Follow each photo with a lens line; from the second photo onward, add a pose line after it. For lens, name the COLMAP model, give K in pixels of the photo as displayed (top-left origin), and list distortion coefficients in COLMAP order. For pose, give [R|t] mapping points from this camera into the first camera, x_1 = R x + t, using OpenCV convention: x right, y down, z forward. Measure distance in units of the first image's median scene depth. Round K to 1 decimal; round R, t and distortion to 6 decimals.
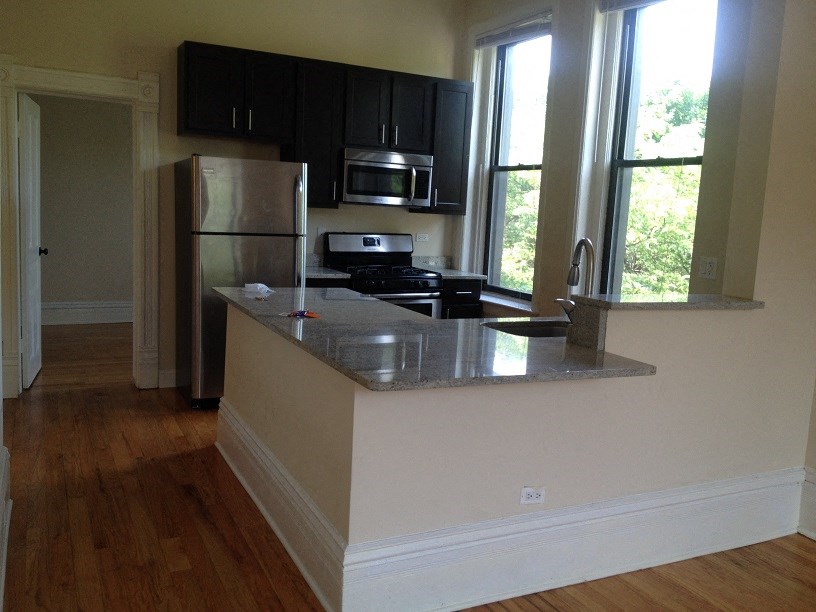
lens RADIAL K [[749.7, 0, 408.0], [0, 749.7, 306.0], [0, 0, 1]] dist [0.067155, -0.023510]
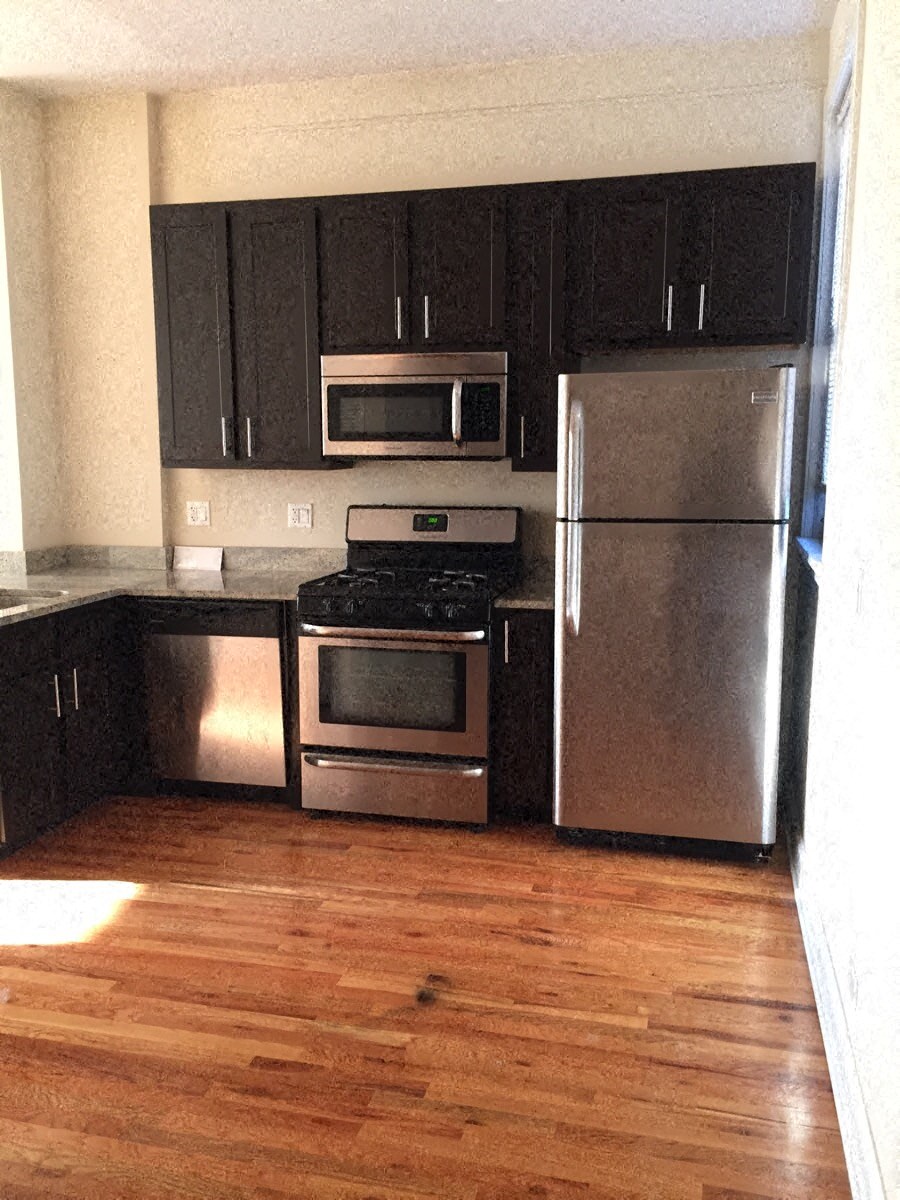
lens RADIAL K [[1102.4, 0, 450.0], [0, 1102.4, 600.0], [0, 0, 1]] dist [0.067155, -0.023510]
pose [[0.781261, 0.046075, -0.622502, 0.462787], [-0.033180, 0.998927, 0.032295, -0.061946], [0.623322, -0.004576, 0.781952, 0.422767]]
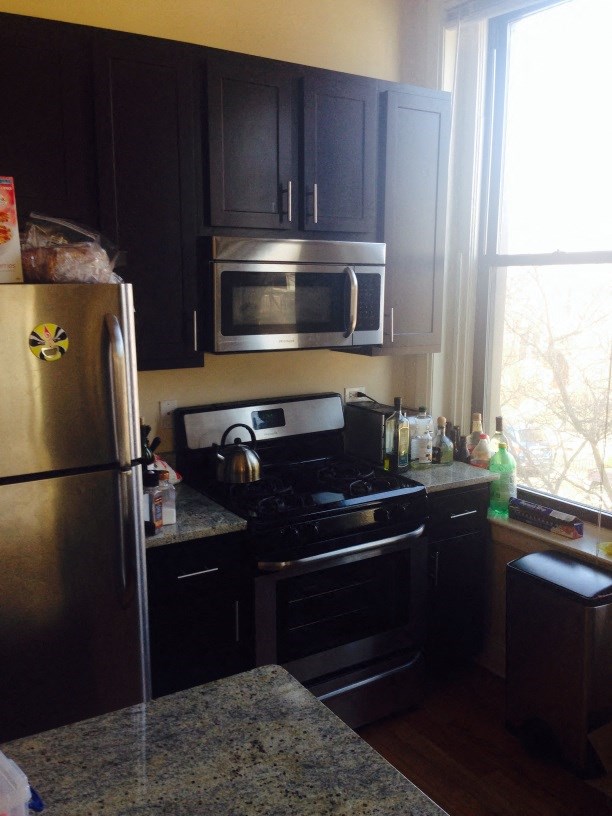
lens RADIAL K [[749.7, 0, 306.0], [0, 749.7, 408.0], [0, 0, 1]] dist [0.067155, -0.023510]
pose [[0.994353, -0.058852, 0.088309, -0.070472], [0.054582, 0.997256, 0.050016, -0.120047], [-0.091010, -0.044914, 0.994837, 0.512082]]
